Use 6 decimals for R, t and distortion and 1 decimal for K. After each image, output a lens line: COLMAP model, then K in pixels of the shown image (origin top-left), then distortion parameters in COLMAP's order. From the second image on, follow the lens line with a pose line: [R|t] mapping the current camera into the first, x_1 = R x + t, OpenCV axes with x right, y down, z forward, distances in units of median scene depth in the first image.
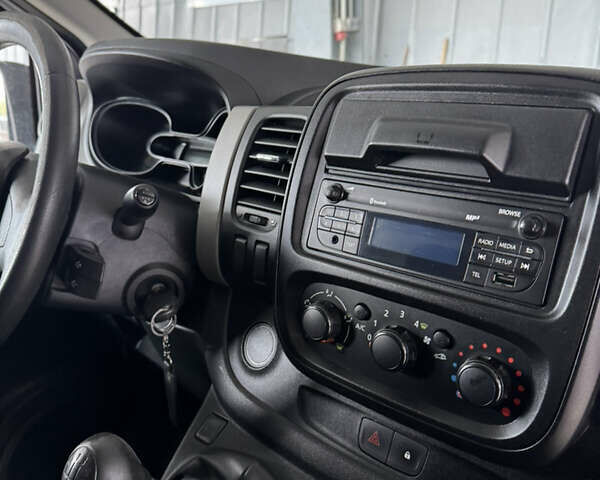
lens RADIAL K [[564.2, 0, 300.0], [0, 564.2, 240.0], [0, 0, 1]] dist [0.000076, -0.002887]
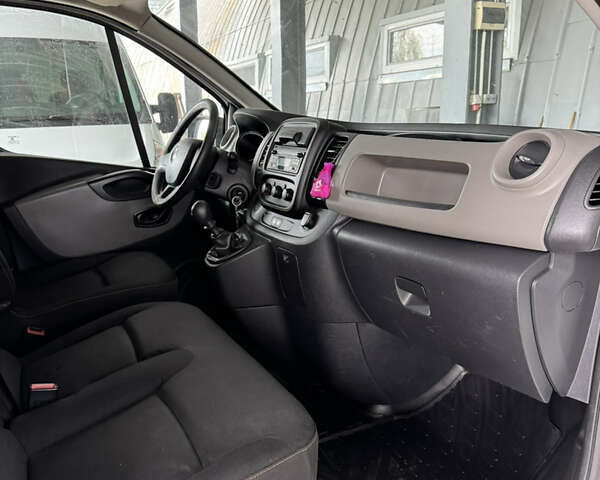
lens RADIAL K [[564.2, 0, 300.0], [0, 564.2, 240.0], [0, 0, 1]] dist [0.000076, -0.002887]
pose [[0.928238, 0.106366, -0.356457, 0.186420], [-0.145105, 0.985871, -0.083682, 0.088955], [0.342519, 0.129401, 0.930557, -0.261095]]
